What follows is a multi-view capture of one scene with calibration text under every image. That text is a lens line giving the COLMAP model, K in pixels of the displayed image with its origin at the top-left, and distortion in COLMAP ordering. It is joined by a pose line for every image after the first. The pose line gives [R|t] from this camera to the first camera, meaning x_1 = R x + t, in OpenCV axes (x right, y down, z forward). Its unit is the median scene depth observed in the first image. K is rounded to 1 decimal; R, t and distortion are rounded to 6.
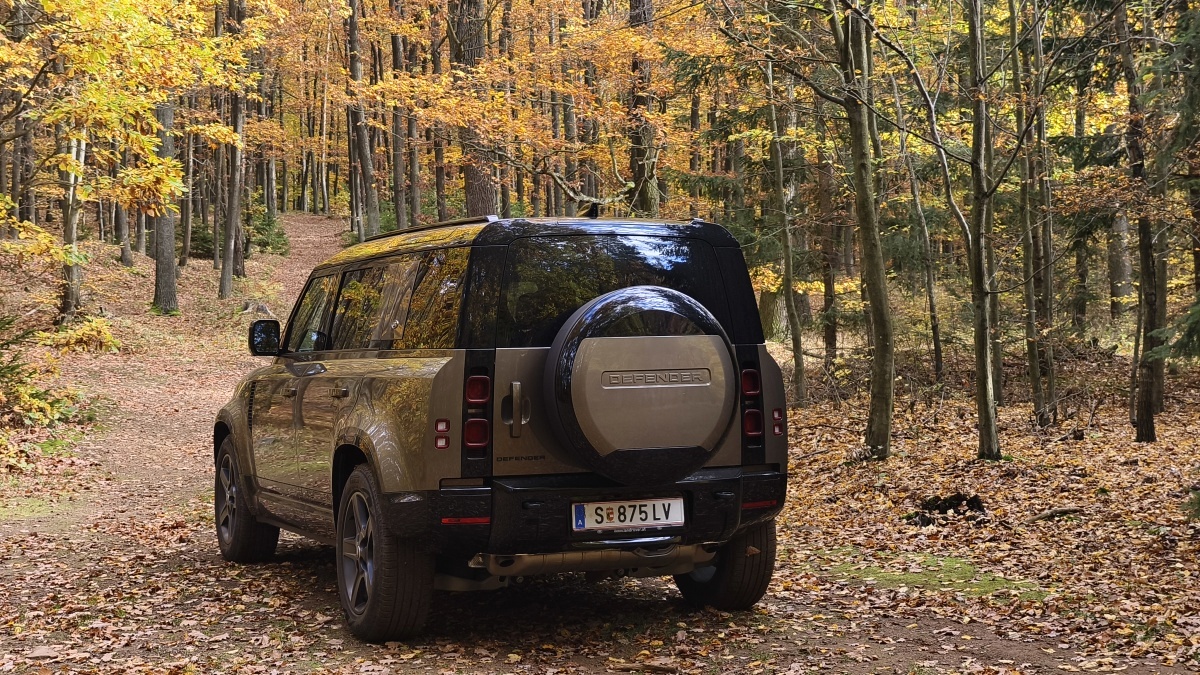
lens RADIAL K [[1798.6, 0, 600.8], [0, 1798.6, 338.0], [0, 0, 1]] dist [0.121958, 0.000000]
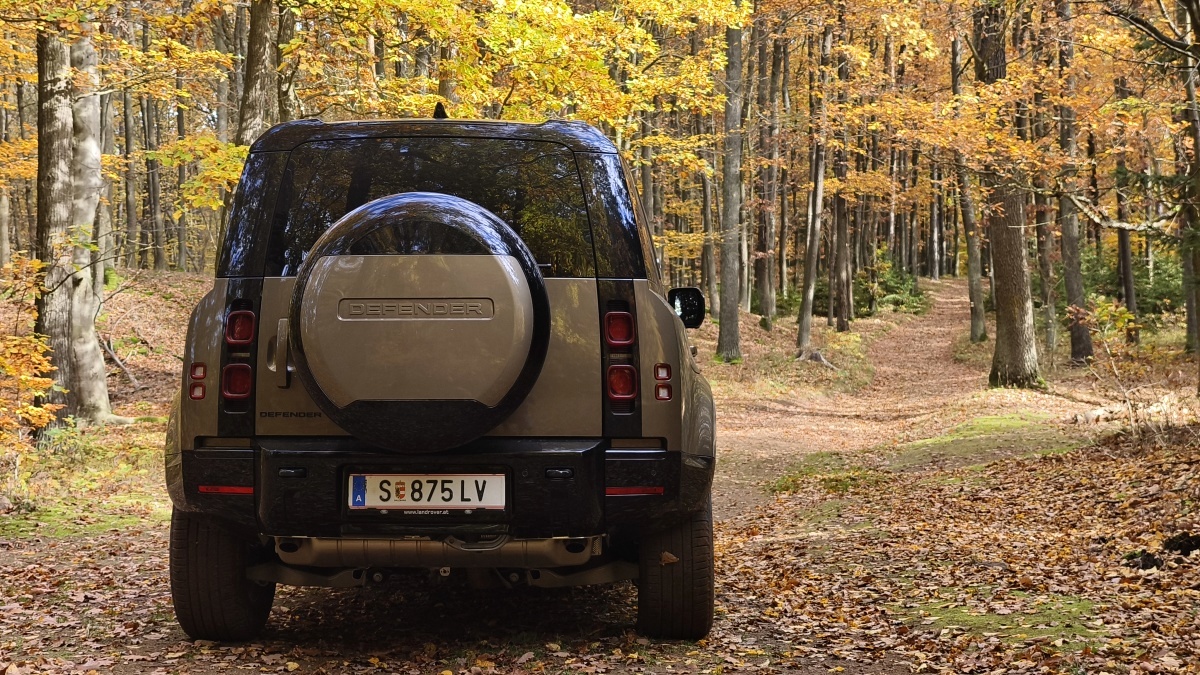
lens RADIAL K [[1798.6, 0, 599.7], [0, 1798.6, 335.6], [0, 0, 1]] dist [0.121958, 0.000000]
pose [[0.918255, 0.000346, -0.395988, 0.390523], [-0.017848, 0.999019, -0.040516, 0.060883], [0.395586, 0.044271, 0.917361, 0.314704]]
